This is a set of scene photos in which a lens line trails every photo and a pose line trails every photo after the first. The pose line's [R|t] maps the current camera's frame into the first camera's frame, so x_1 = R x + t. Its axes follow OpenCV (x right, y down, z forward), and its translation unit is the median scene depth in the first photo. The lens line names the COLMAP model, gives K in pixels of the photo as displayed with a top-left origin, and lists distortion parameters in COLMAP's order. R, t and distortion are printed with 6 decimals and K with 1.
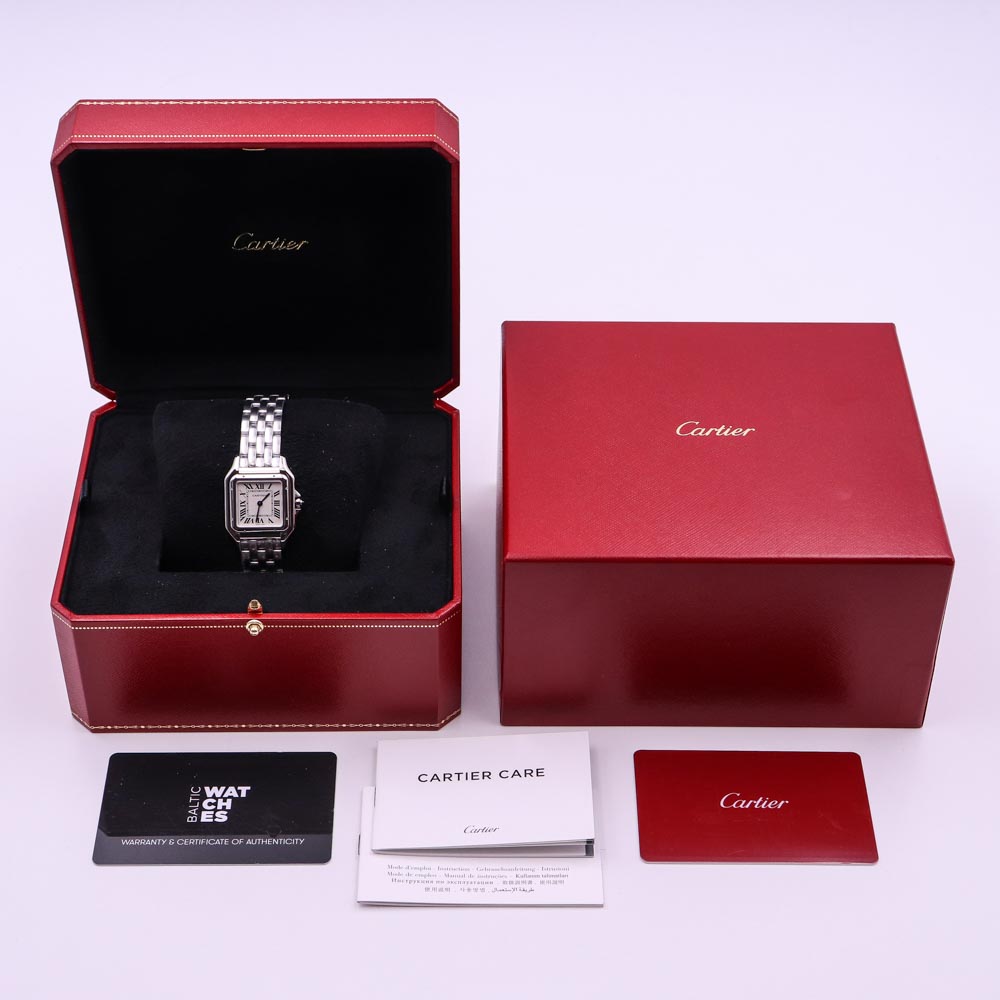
lens RADIAL K [[2112.5, 0, 499.8], [0, 2112.5, 500.0], [0, 0, 1]] dist [-0.054196, 0.000000]
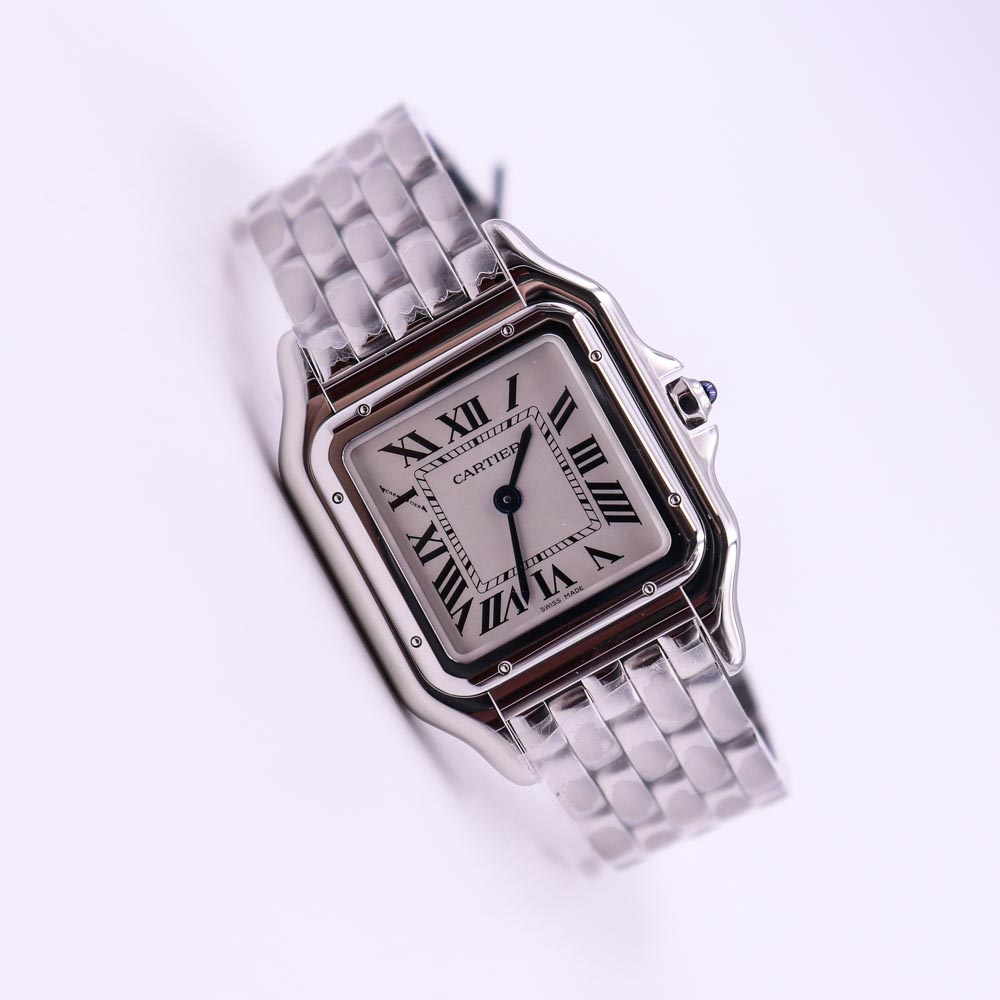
lens RADIAL K [[2817.5, 0, 502.8], [0, 2817.5, 498.6], [0, 0, 1]] dist [-0.006960, 0.000000]
pose [[0.874107, -0.467178, -0.132972, -0.081108], [0.469955, 0.882614, -0.011628, 0.004260], [0.122796, -0.052327, 0.991052, 0.755178]]
